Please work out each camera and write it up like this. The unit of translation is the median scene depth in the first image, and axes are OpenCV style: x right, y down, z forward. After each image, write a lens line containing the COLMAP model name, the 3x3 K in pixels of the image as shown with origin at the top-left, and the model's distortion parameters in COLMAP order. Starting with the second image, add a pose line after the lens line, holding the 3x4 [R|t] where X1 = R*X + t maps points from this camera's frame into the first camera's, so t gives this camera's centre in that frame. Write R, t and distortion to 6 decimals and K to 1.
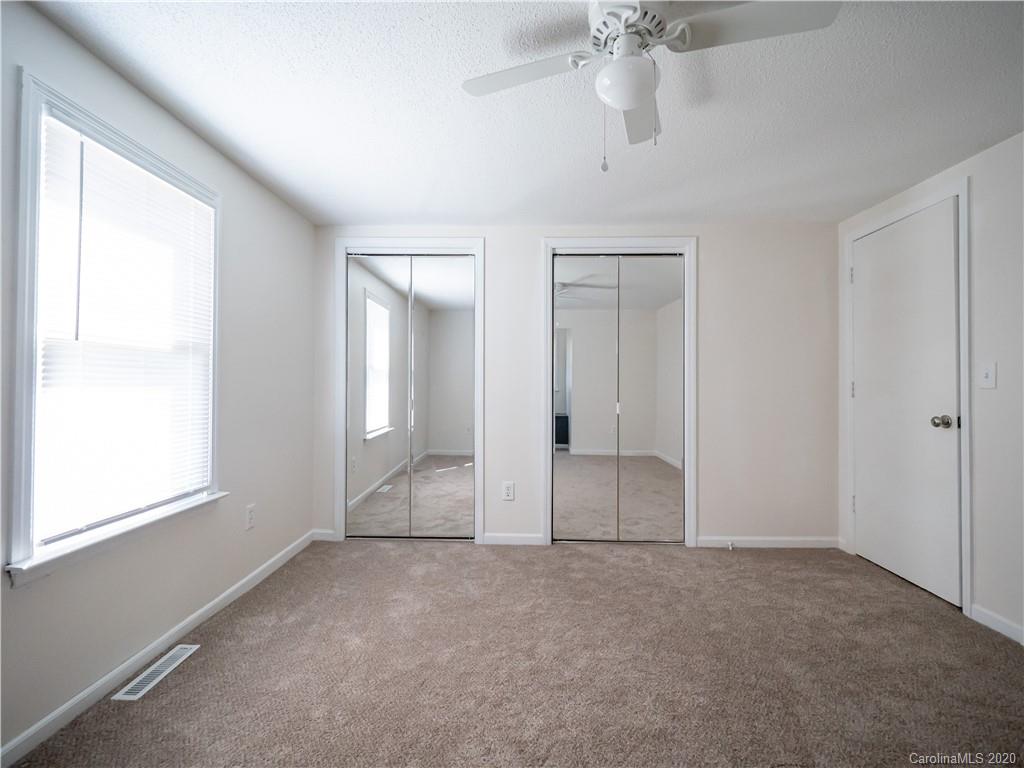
lens RADIAL K [[479.9, 0, 513.7], [0, 479.9, 379.9], [0, 0, 1]] dist [0.025214, -0.016666]
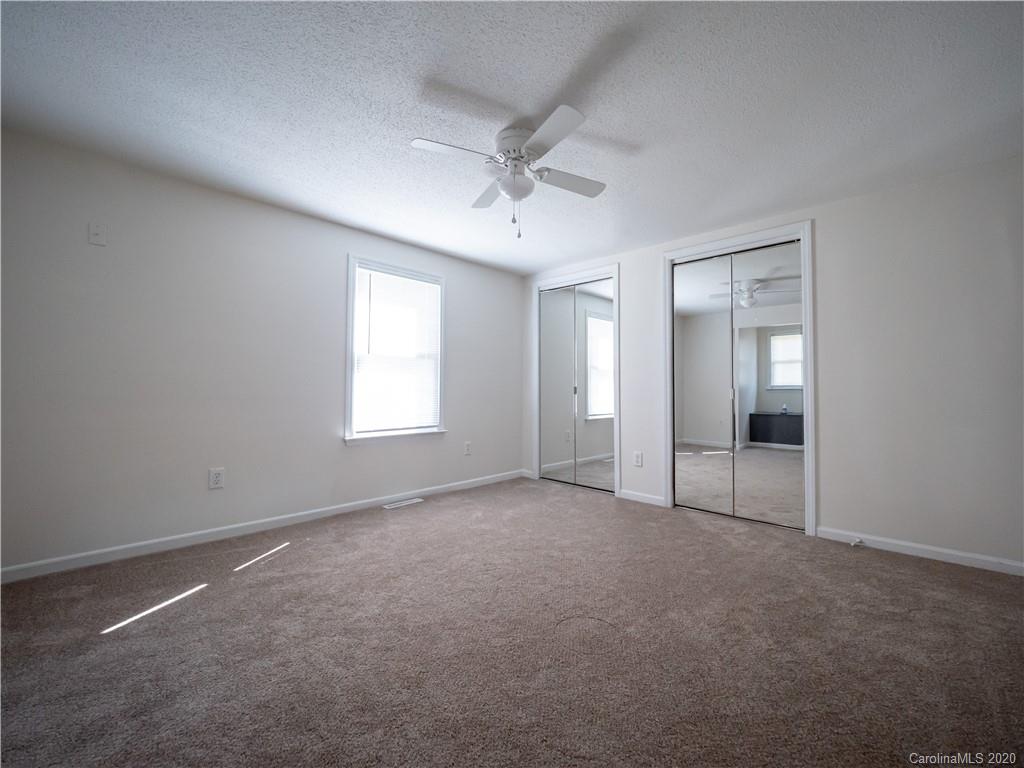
lens RADIAL K [[432.0, 0, 511.4], [0, 432.0, 378.2], [0, 0, 1]] dist [-0.002163, -0.000845]
pose [[0.731451, -0.016746, -0.681688, 0.618025], [0.004386, 0.999793, -0.019854, 0.048559], [0.681880, 0.011533, 0.731373, -0.066332]]
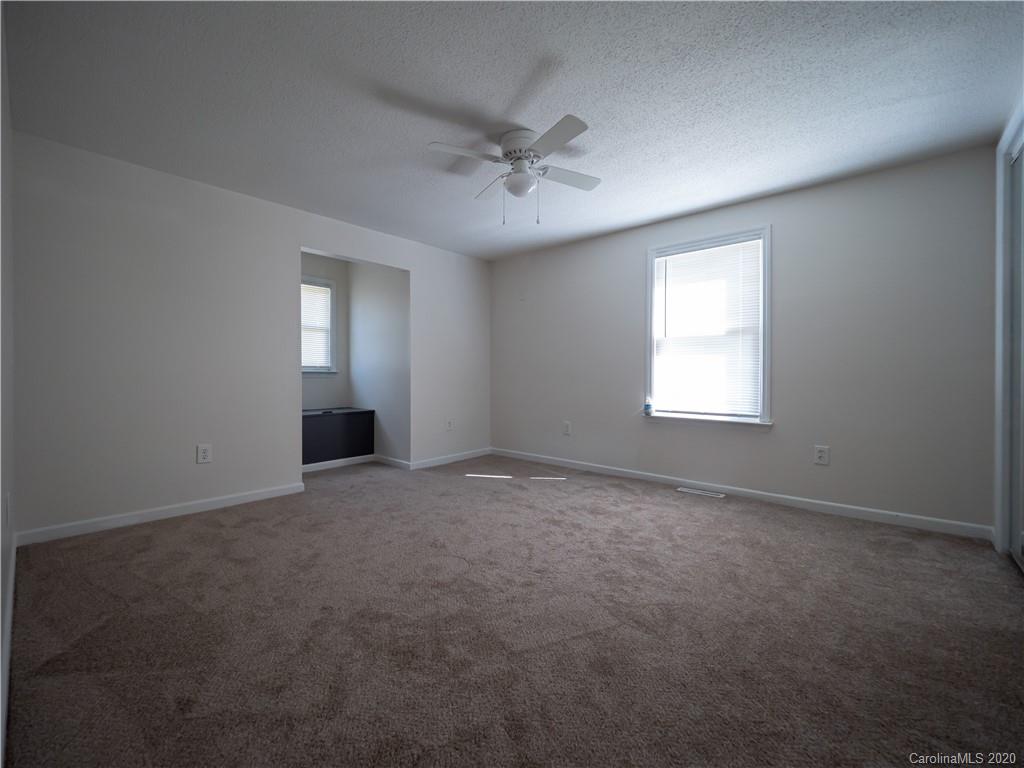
lens RADIAL K [[432.0, 0, 511.4], [0, 432.0, 378.2], [0, 0, 1]] dist [-0.002163, -0.000845]
pose [[-0.651965, 0.001579, -0.758247, 0.754451], [0.000920, 0.999999, 0.001291, 0.072538], [0.758248, 0.000144, -0.651966, 1.018171]]
